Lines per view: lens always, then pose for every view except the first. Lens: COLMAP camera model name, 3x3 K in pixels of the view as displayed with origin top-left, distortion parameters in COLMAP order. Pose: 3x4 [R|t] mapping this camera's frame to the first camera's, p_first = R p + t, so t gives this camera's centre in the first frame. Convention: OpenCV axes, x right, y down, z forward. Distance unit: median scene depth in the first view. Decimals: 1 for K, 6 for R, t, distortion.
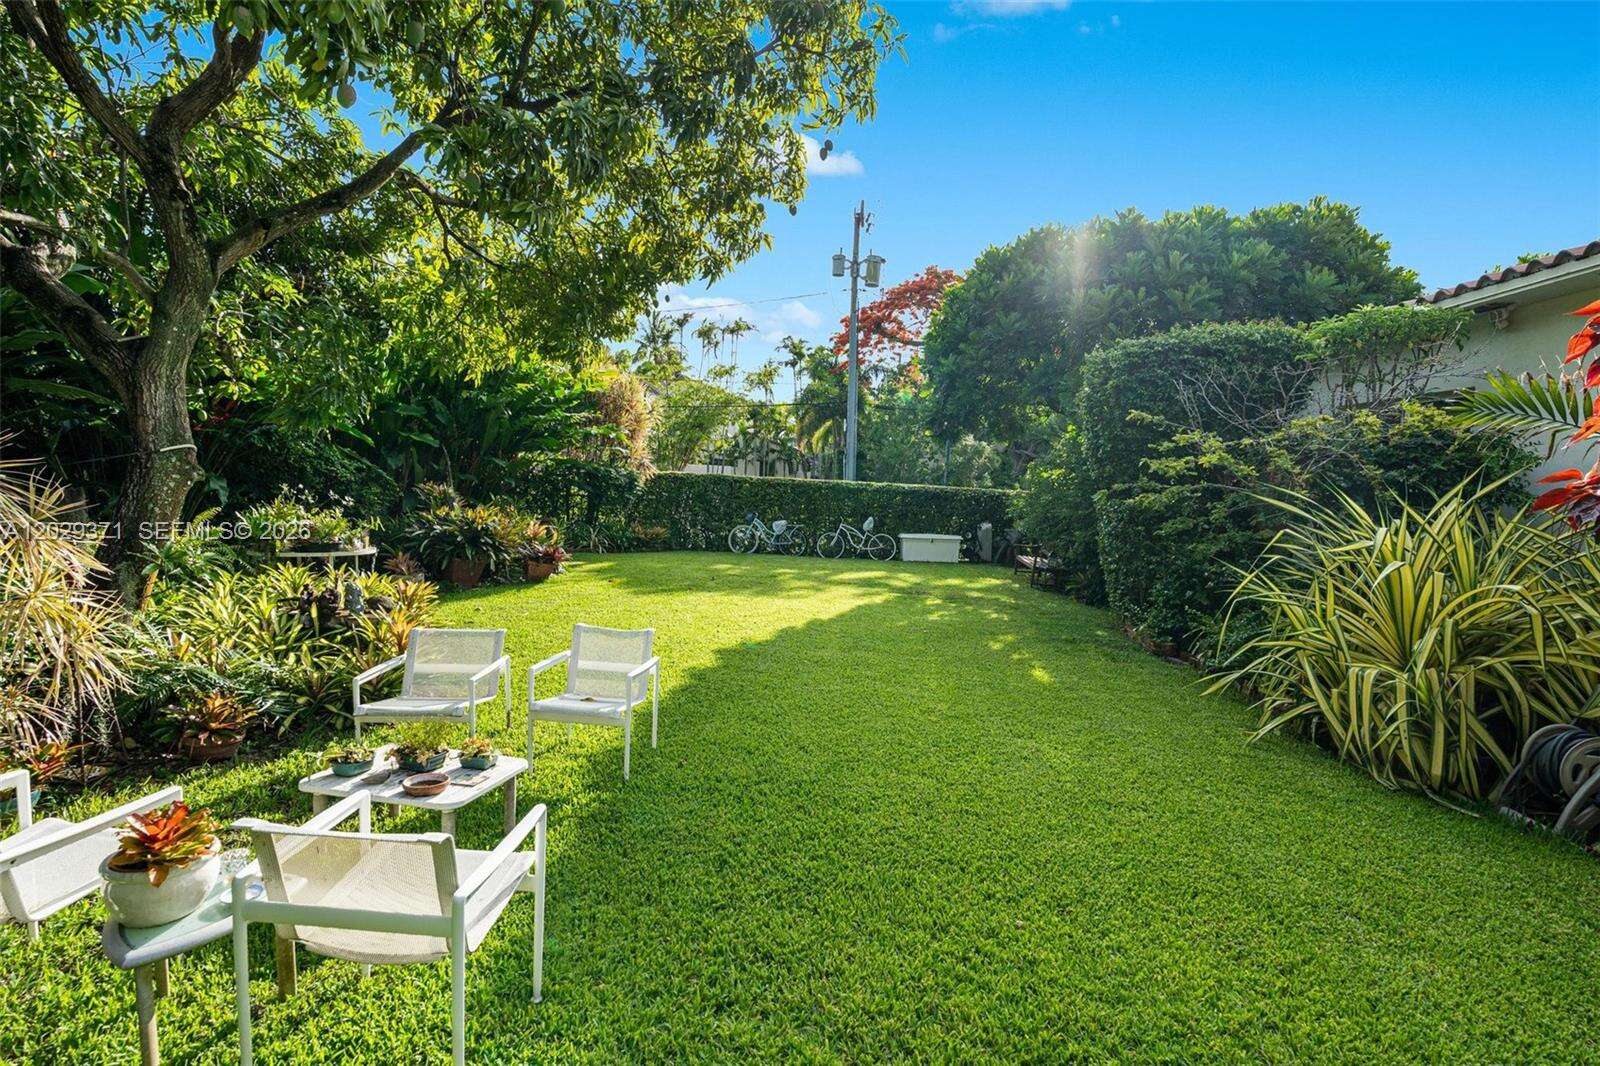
lens RADIAL K [[775.1, 0, 800.0], [0, 775.1, 533.0], [0, 0, 1]] dist [0.002869, 0.000885]
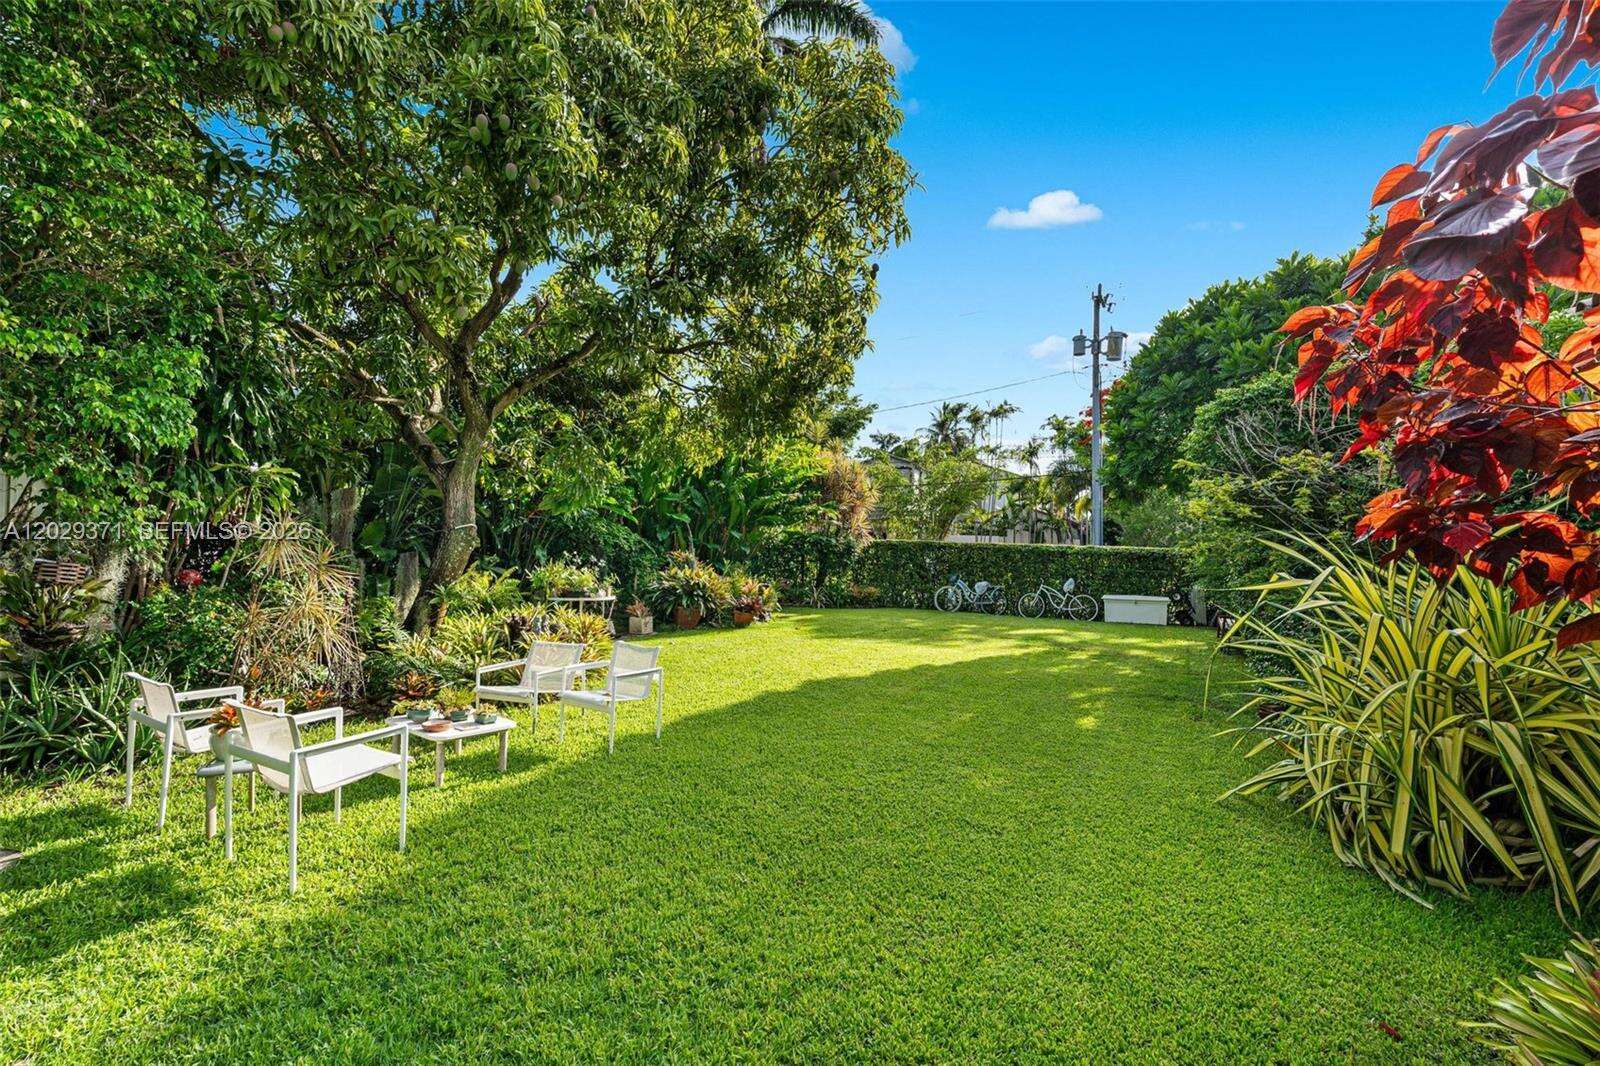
lens RADIAL K [[696.3, 0, 795.3], [0, 696.3, 520.3], [0, 0, 1]] dist [-0.002647, -0.000056]
pose [[0.908529, -0.035253, -0.416331, 0.162707], [-0.012422, 0.993715, -0.111252, 0.011159], [0.417636, 0.106247, 0.902381, -0.005870]]
